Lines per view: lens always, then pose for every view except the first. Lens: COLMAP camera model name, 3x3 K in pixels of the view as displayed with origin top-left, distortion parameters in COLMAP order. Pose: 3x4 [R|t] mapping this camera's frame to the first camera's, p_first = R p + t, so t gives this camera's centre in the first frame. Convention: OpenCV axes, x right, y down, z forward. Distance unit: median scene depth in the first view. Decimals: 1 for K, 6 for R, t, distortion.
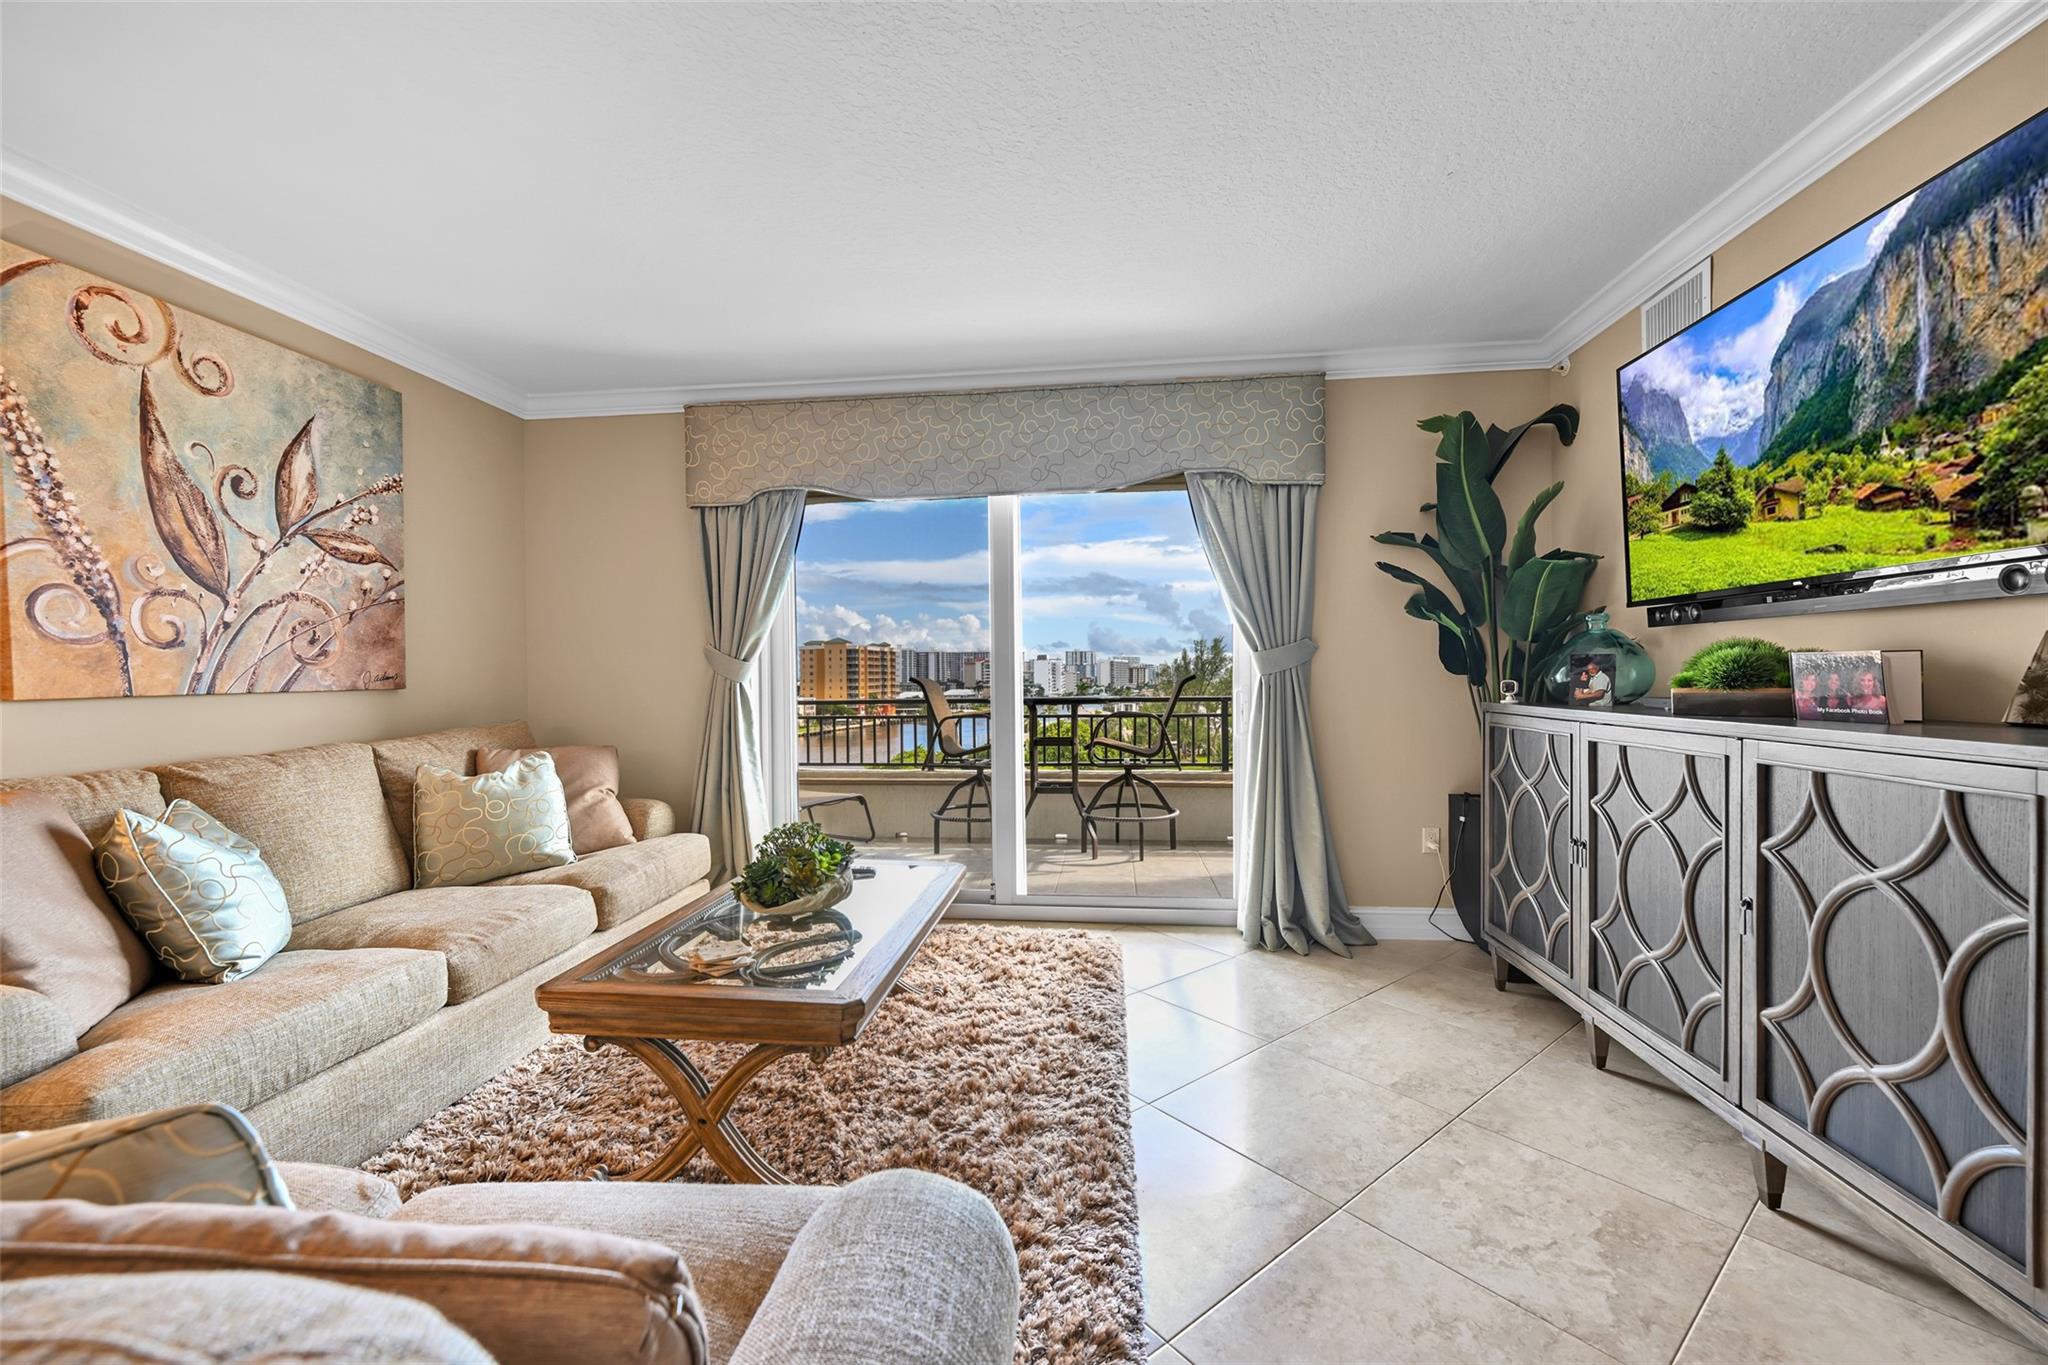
lens RADIAL K [[767.2, 0, 988.5], [0, 767.2, 690.9], [0, 0, 1]] dist [-0.004277, -0.000280]
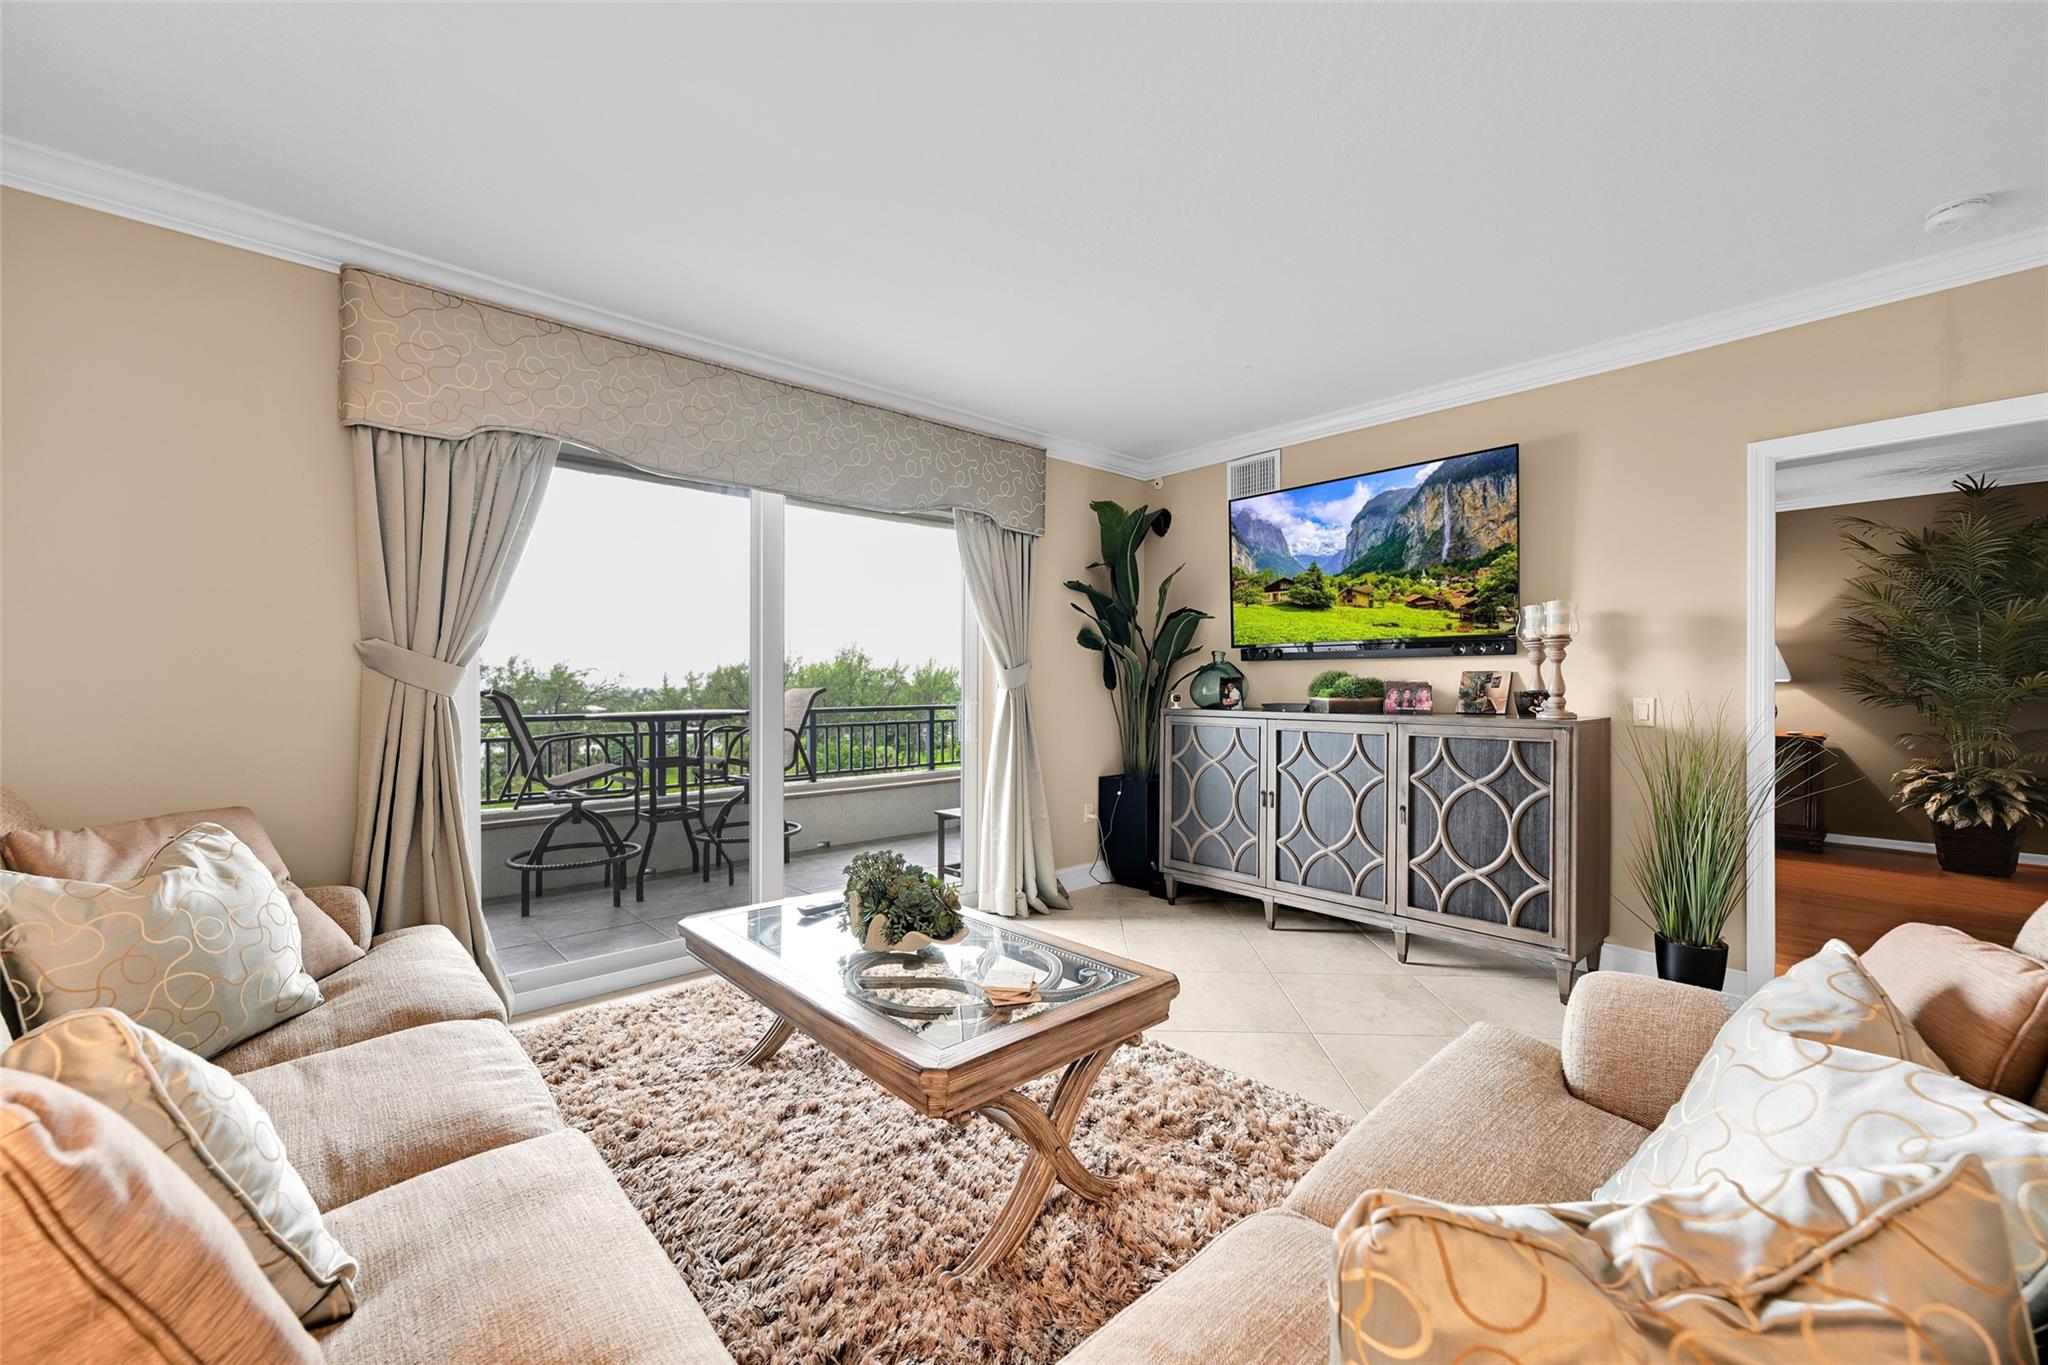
lens RADIAL K [[774.2, 0, 918.6], [0, 774.2, 690.8], [0, 0, 1]] dist [-0.000040, 0.000257]
pose [[0.703214, 0.005802, 0.710954, -0.985532], [0.011718, 0.999736, -0.019750, 0.006821], [-0.710881, 0.022220, 0.702961, 0.398877]]
